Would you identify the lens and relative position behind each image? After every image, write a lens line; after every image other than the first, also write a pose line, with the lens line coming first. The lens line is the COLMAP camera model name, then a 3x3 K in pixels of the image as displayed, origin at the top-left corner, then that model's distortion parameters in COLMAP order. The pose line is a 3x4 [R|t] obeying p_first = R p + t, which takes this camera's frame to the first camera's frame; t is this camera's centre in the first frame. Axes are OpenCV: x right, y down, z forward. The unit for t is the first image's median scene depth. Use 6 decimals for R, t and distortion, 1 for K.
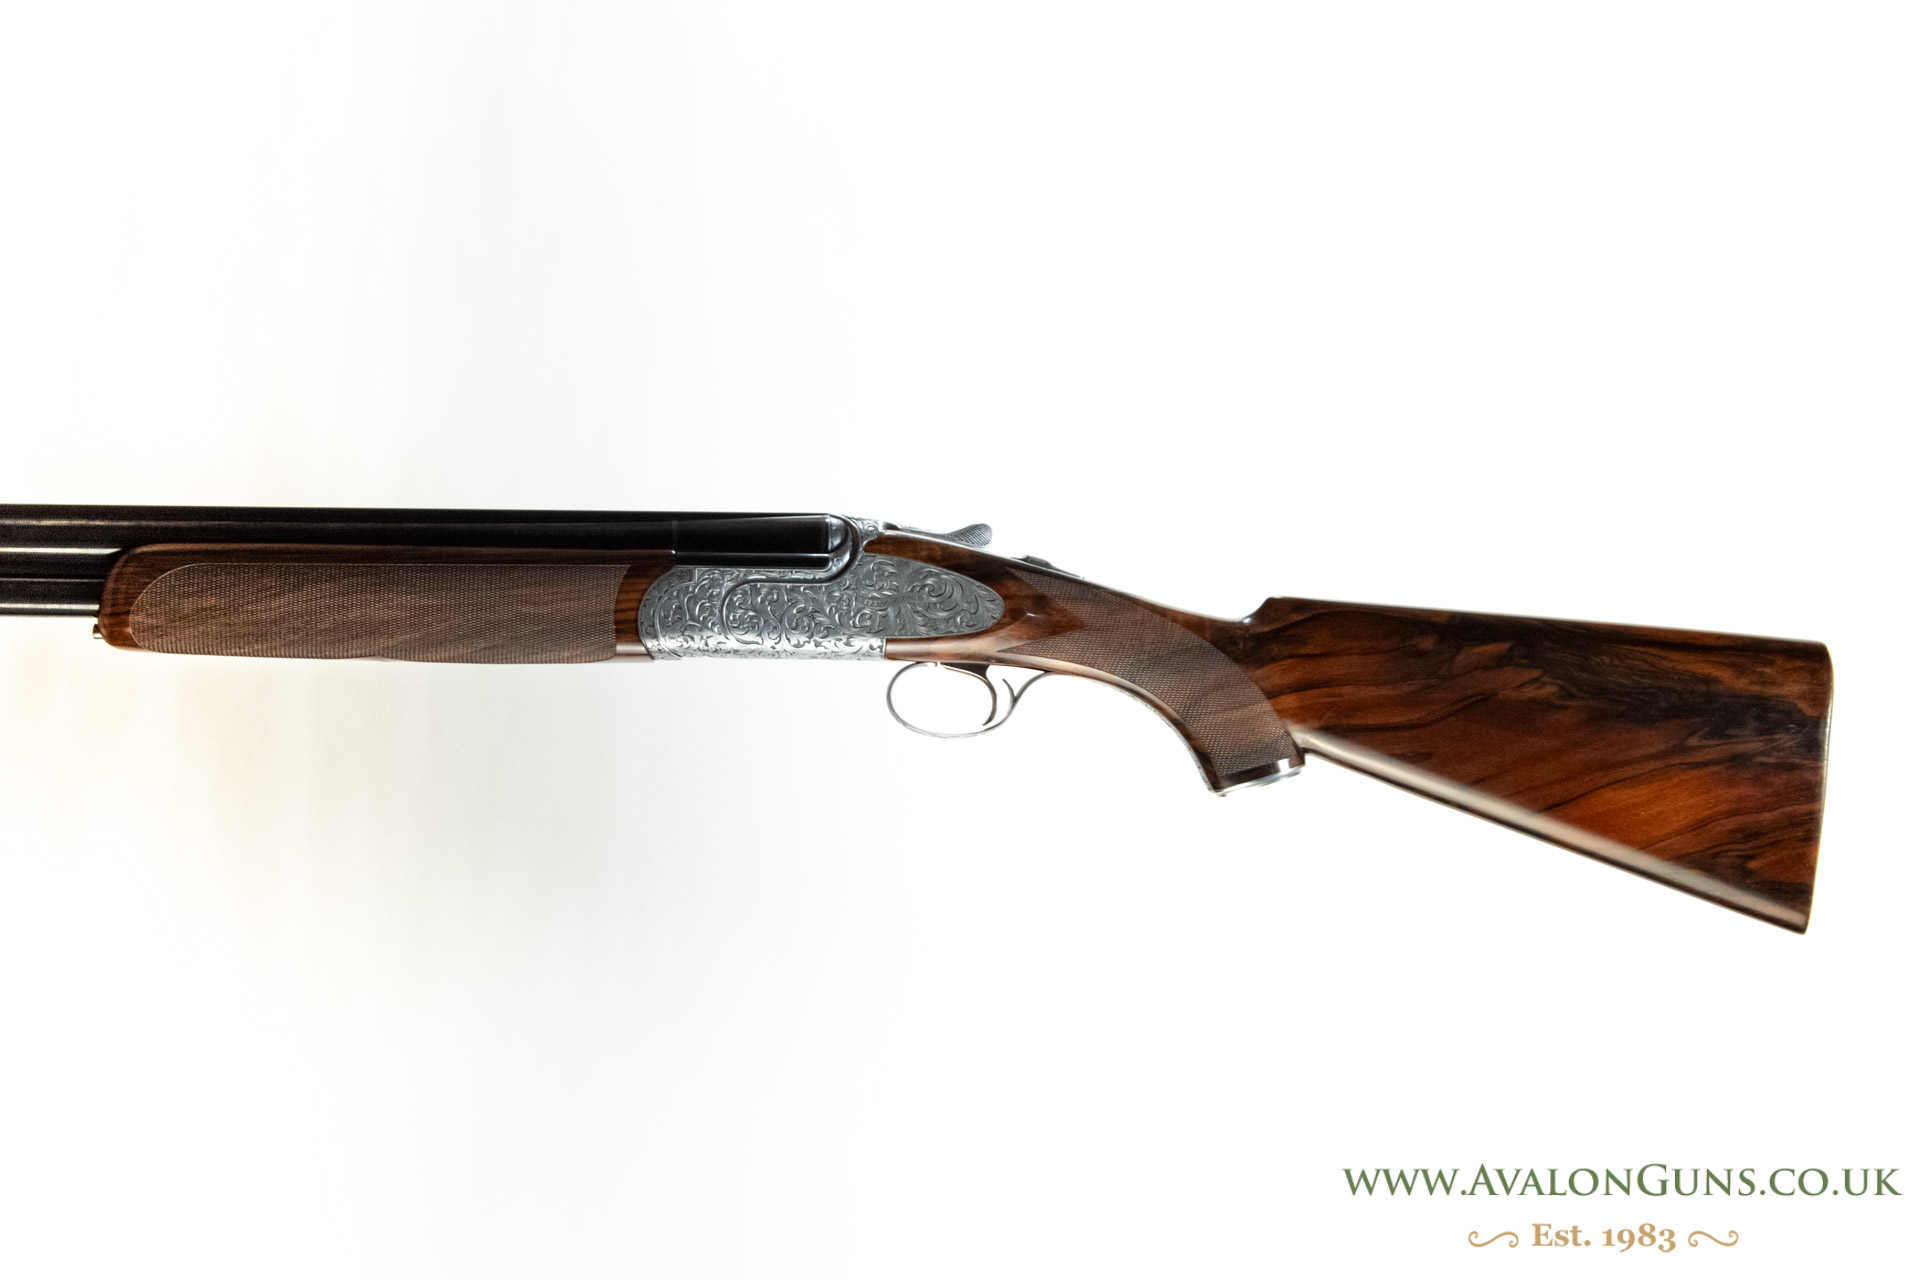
lens RADIAL K [[4605.2, 0, 959.7], [0, 4605.2, 638.6], [0, 0, 1]] dist [-0.088975, 0.000000]
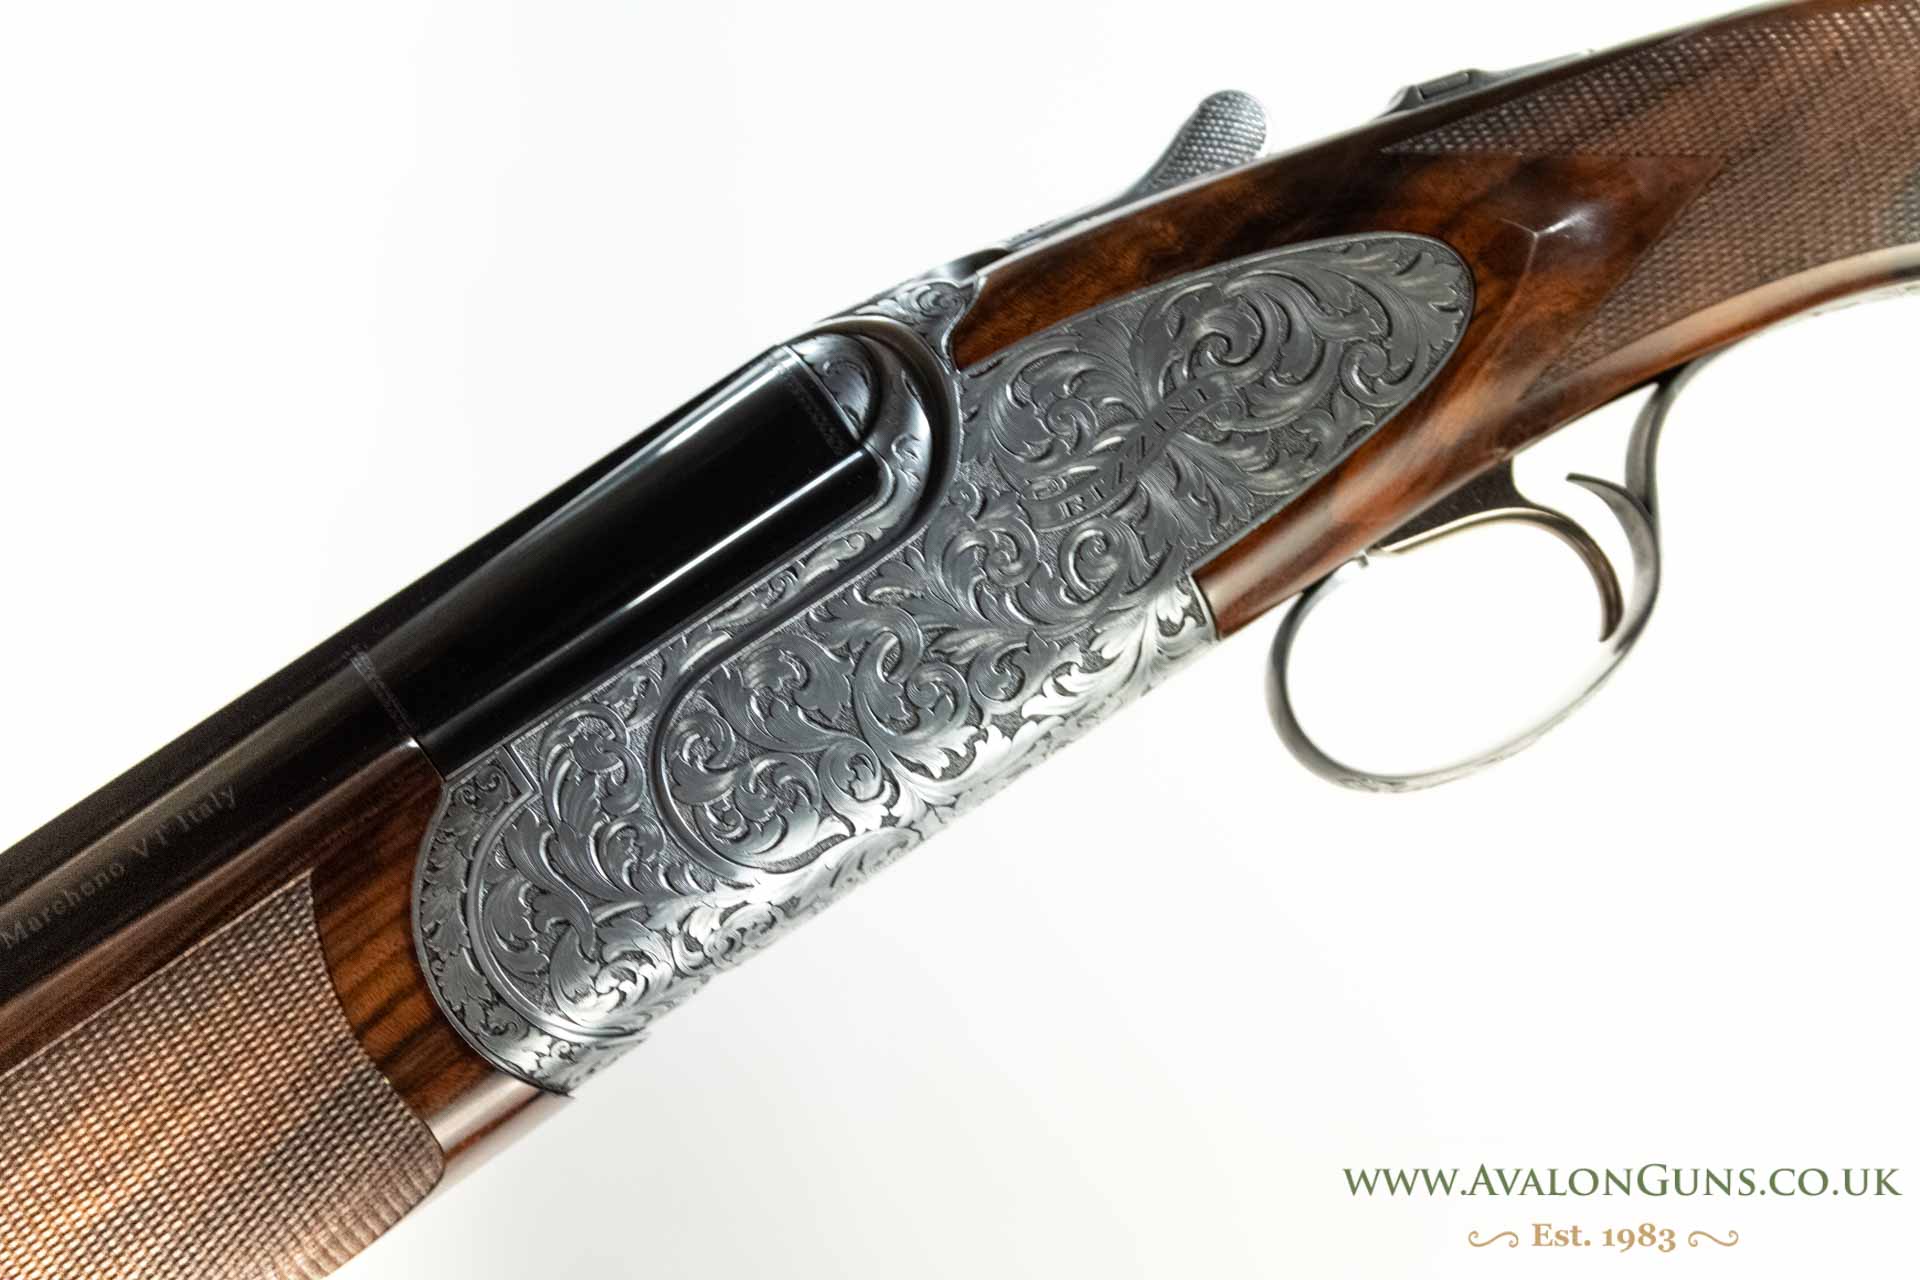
lens RADIAL K [[4266.6, 0, 963.6], [0, 4266.6, 641.6], [0, 0, 1]] dist [0.262075, 0.000000]
pose [[0.820346, -0.564495, 0.091528, -0.054833], [0.566932, 0.823764, -0.000765, -0.004433], [-0.074965, 0.052517, 0.995802, 0.732609]]
